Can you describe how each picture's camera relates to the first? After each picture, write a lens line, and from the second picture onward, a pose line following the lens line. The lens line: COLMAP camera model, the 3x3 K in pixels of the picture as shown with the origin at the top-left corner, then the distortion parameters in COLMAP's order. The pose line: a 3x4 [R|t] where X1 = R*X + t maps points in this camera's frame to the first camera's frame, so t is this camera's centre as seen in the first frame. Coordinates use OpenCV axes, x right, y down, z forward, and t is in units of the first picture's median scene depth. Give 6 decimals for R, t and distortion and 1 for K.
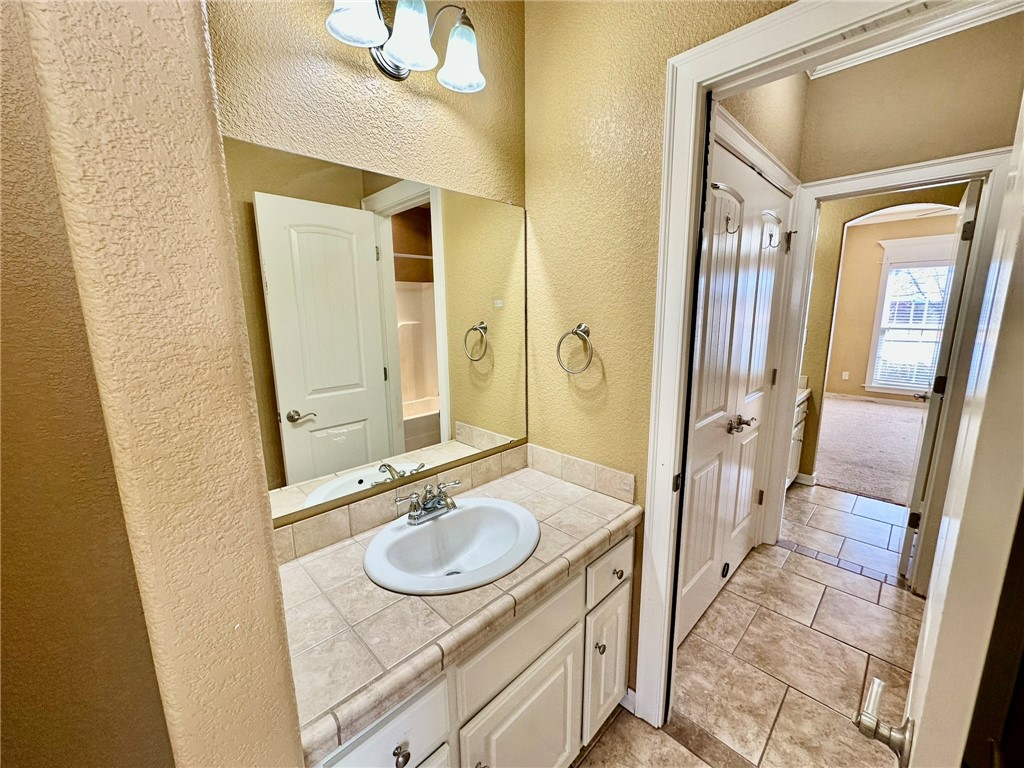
lens RADIAL K [[407.4, 0, 510.2], [0, 407.4, 384.6], [0, 0, 1]] dist [-0.004455, 0.000545]
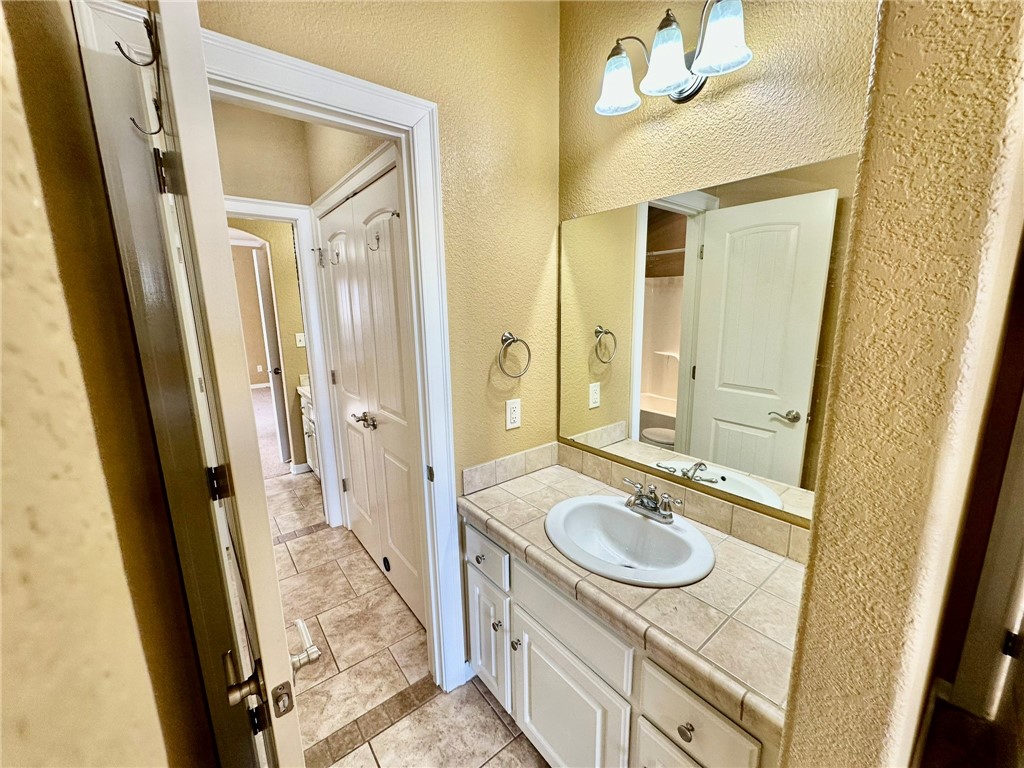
lens RADIAL K [[407.4, 0, 512.5], [0, 407.4, 386.9], [0, 0, 1]] dist [-0.004455, 0.000545]
pose [[-0.111832, 0.203954, -0.972572, 1.452371], [-0.160158, 0.962217, 0.220199, -0.276354], [0.980736, 0.180391, -0.074942, 1.340482]]
